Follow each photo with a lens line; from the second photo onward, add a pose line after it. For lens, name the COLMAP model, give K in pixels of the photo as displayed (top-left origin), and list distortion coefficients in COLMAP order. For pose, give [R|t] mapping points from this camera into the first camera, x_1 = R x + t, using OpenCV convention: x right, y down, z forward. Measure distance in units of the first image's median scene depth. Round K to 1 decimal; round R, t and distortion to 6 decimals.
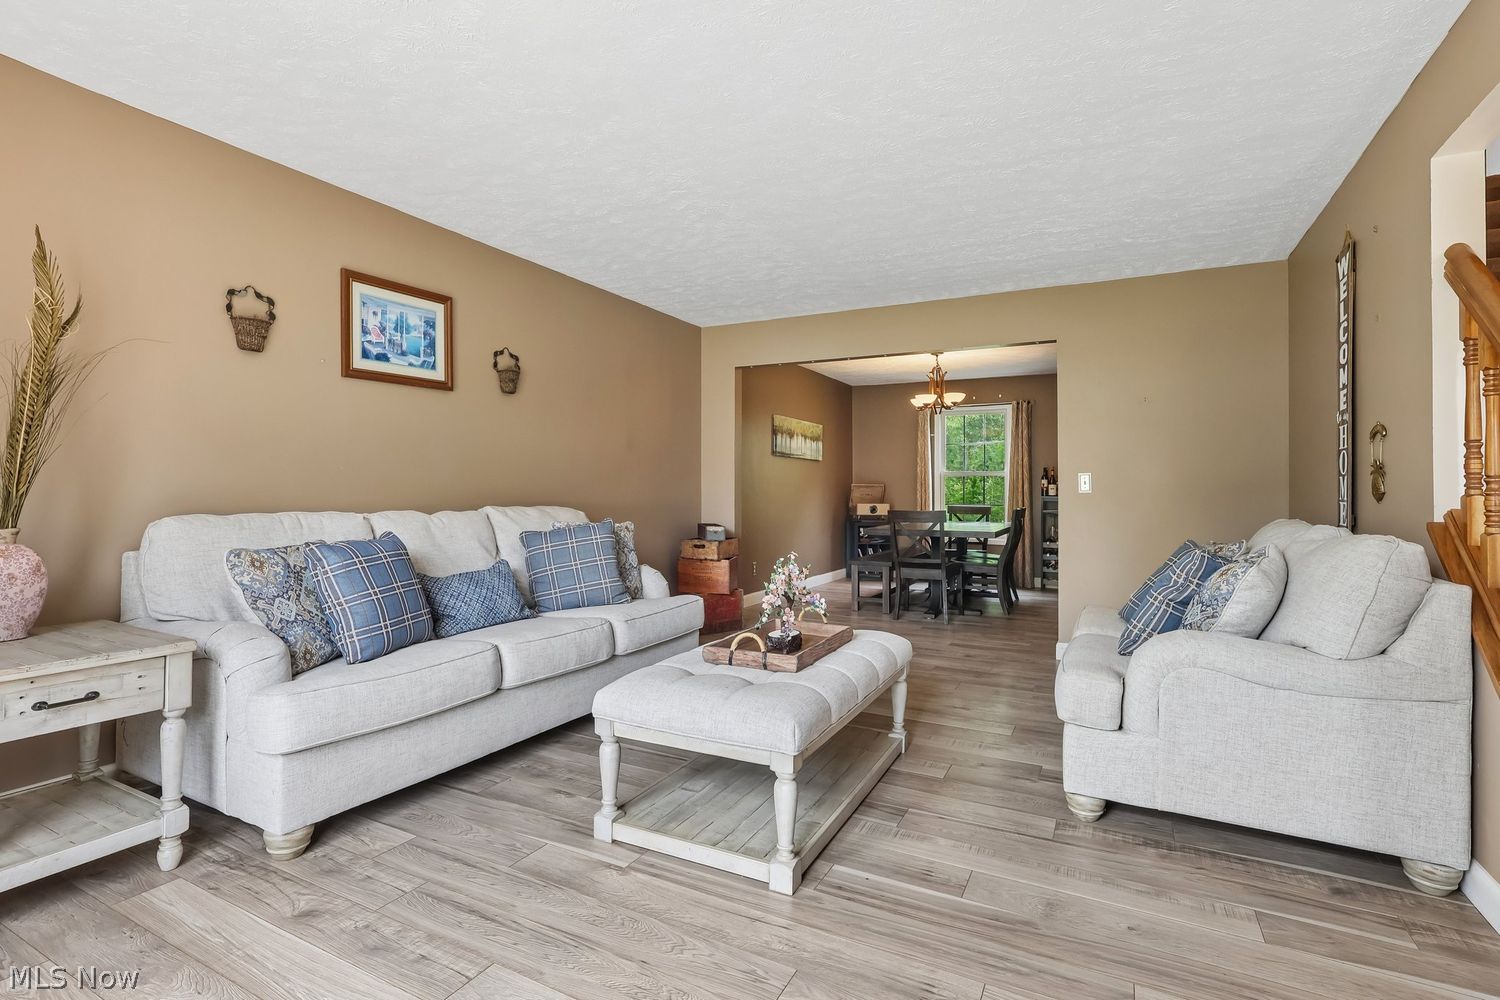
lens RADIAL K [[724.2, 0, 753.4], [0, 724.2, 489.9], [0, 0, 1]] dist [-0.000183, 0.000297]
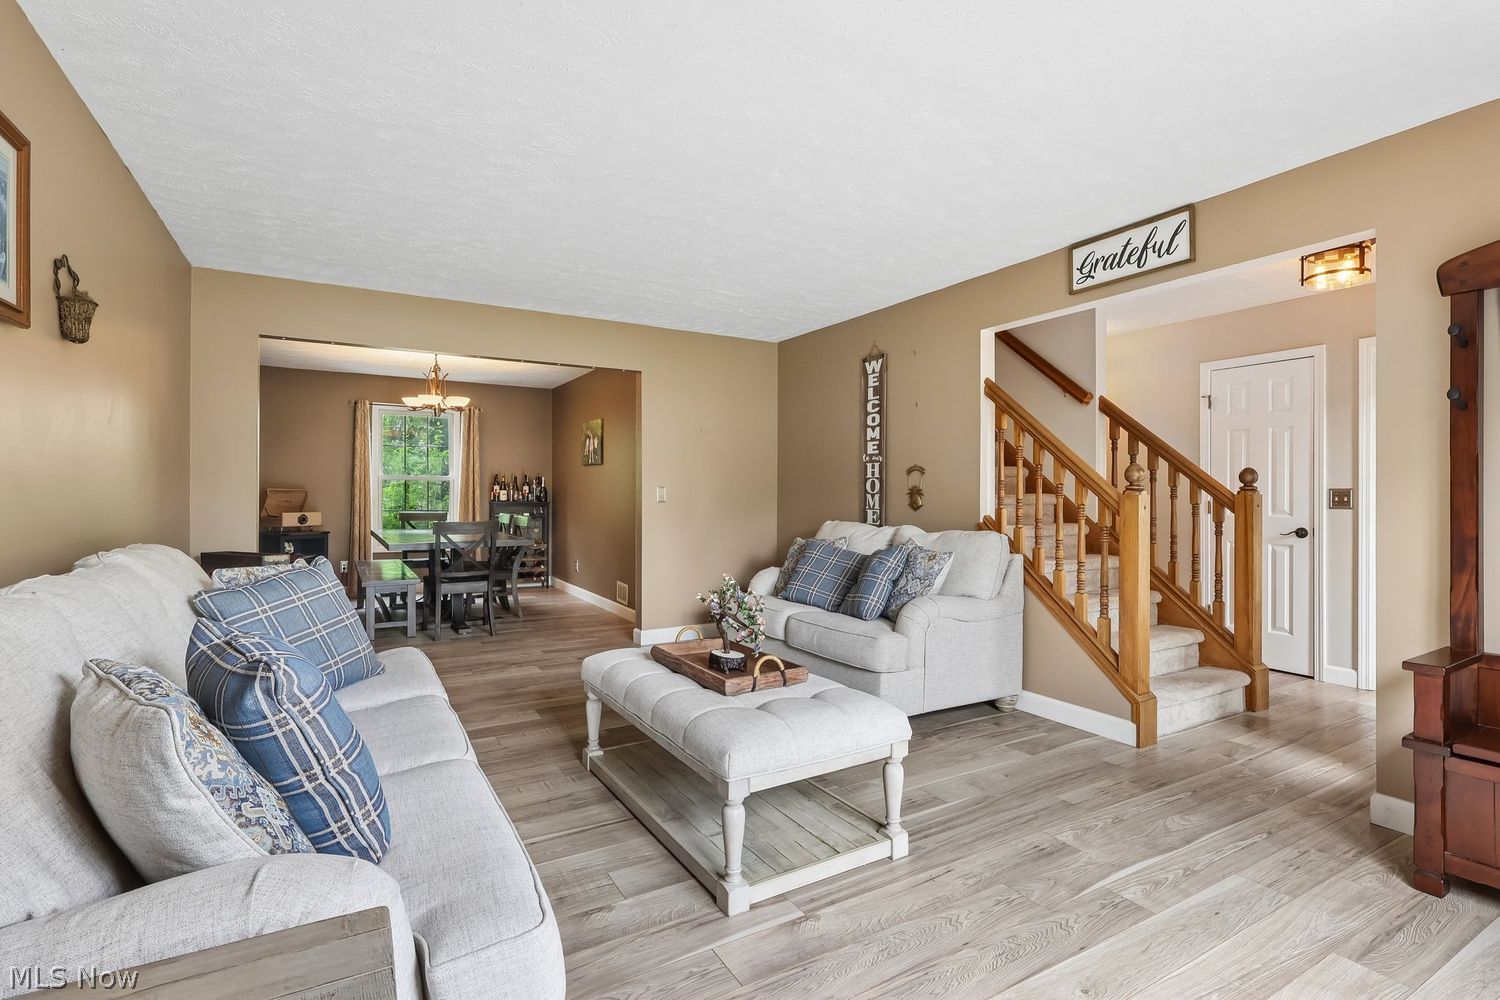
lens RADIAL K [[703.0, 0, 745.6], [0, 703.0, 498.6], [0, 0, 1]] dist [-0.003577, -0.001226]
pose [[0.528987, -0.013628, 0.848521, -0.419726], [-0.002442, 0.999842, 0.017581, -0.021318], [-0.848627, -0.011372, 0.528870, 0.240194]]
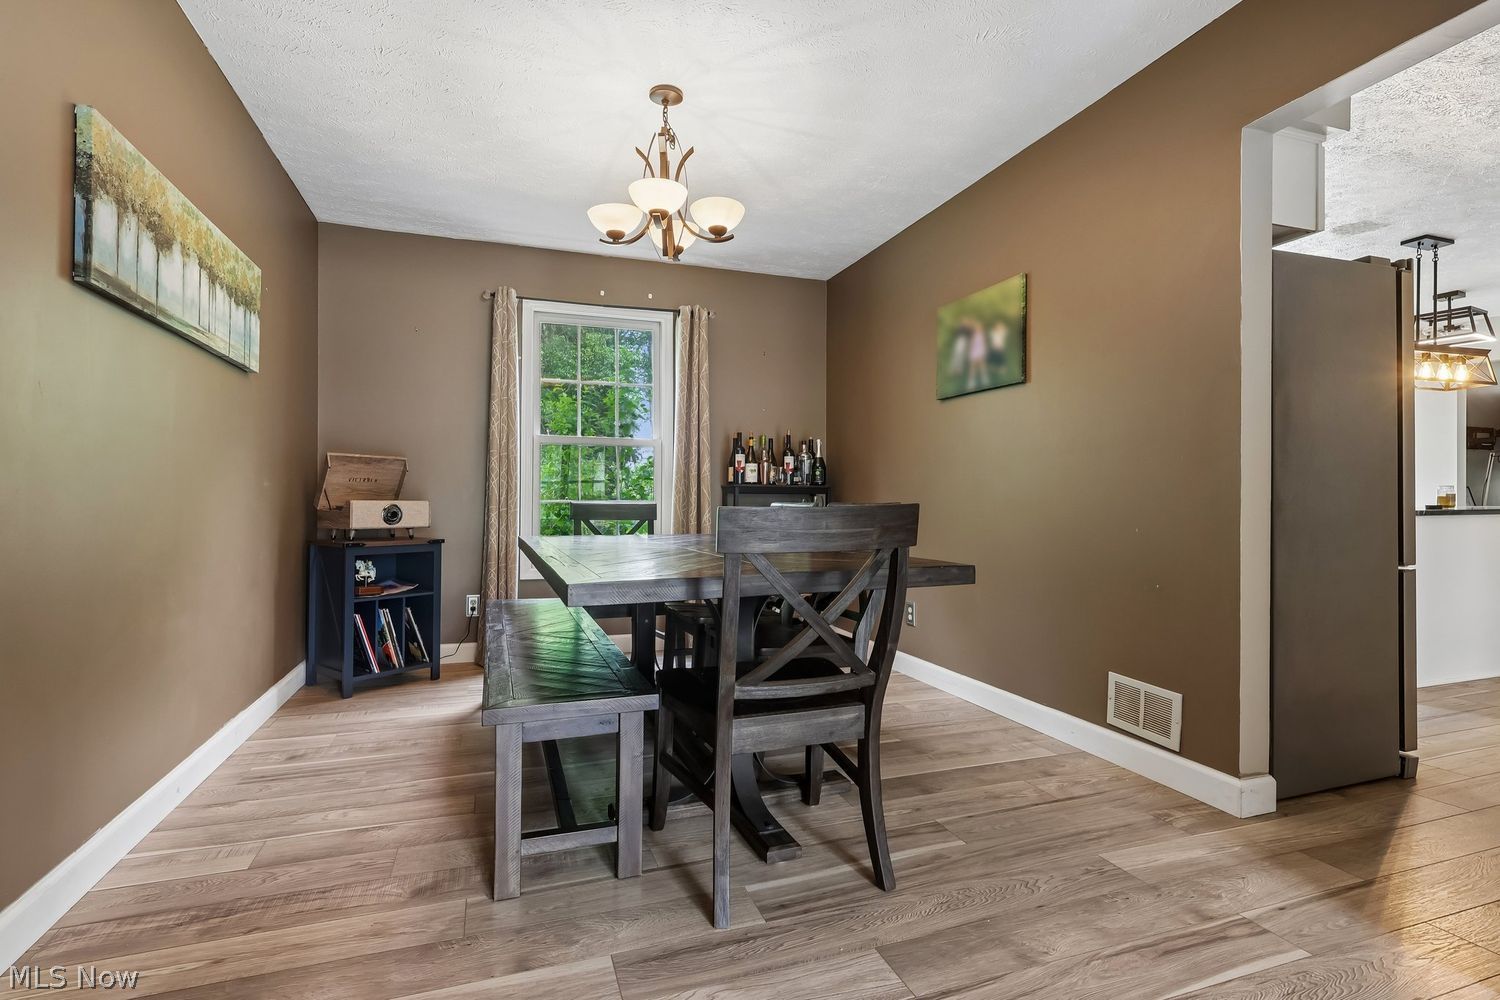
lens RADIAL K [[706.1, 0, 740.4], [0, 706.1, 505.2], [0, 0, 1]] dist [-0.003248, -0.001477]
pose [[0.684997, -0.010996, 0.728463, 0.012901], [0.002460, 0.999915, 0.012781, 0.028165], [-0.728541, -0.006963, 0.684966, 0.974173]]
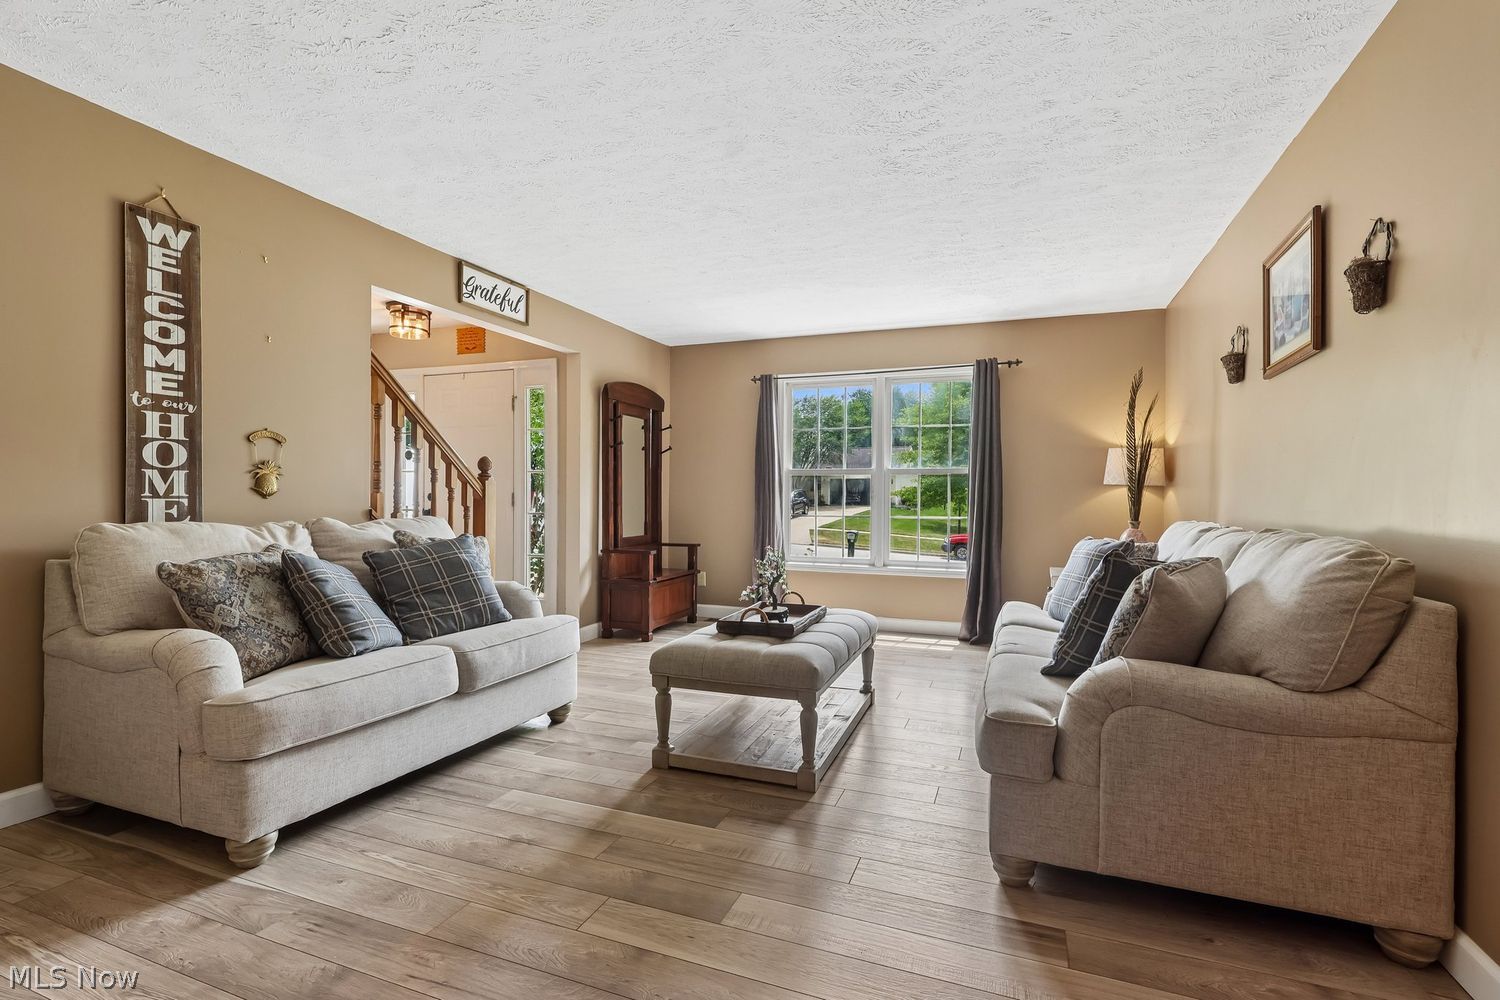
lens RADIAL K [[703.0, 0, 745.6], [0, 703.0, 498.6], [0, 0, 1]] dist [-0.003577, -0.001226]
pose [[-0.994032, -0.010363, -0.108599, 0.119212], [-0.009768, 0.999934, -0.006014, 0.009562], [0.108654, -0.004917, -0.994067, 1.170008]]
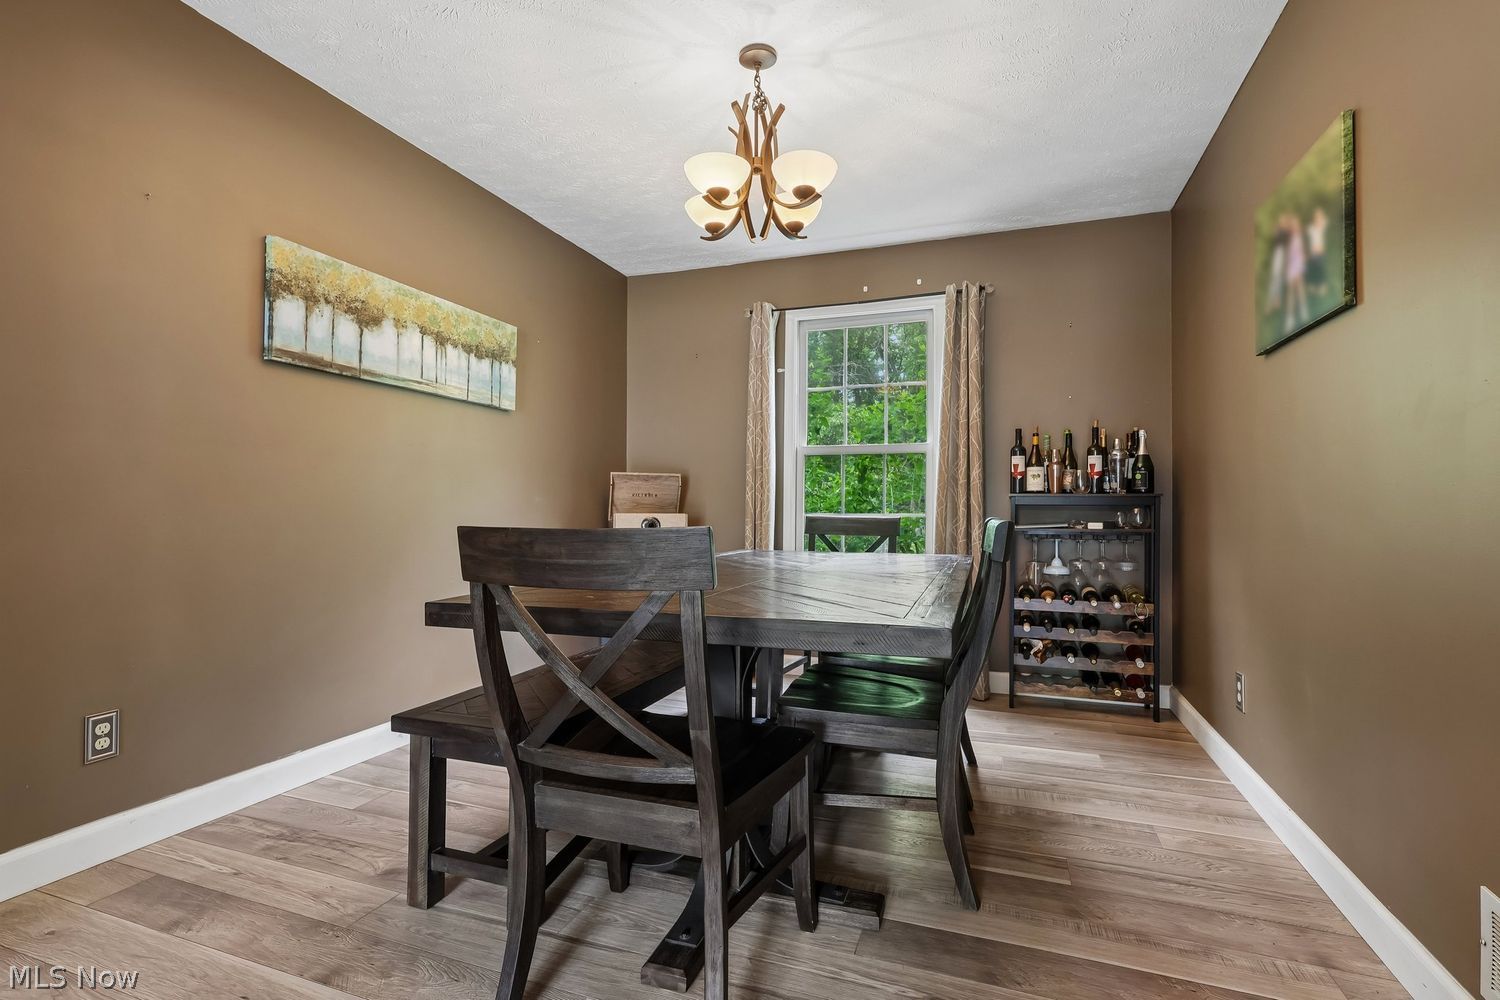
lens RADIAL K [[703.0, 0, 745.6], [0, 703.0, 498.6], [0, 0, 1]] dist [-0.003577, -0.001226]
pose [[0.991172, -0.001263, 0.132579, 0.279559], [0.002973, 0.999915, -0.012698, 0.026282], [-0.132552, 0.012980, 0.991091, 0.924972]]
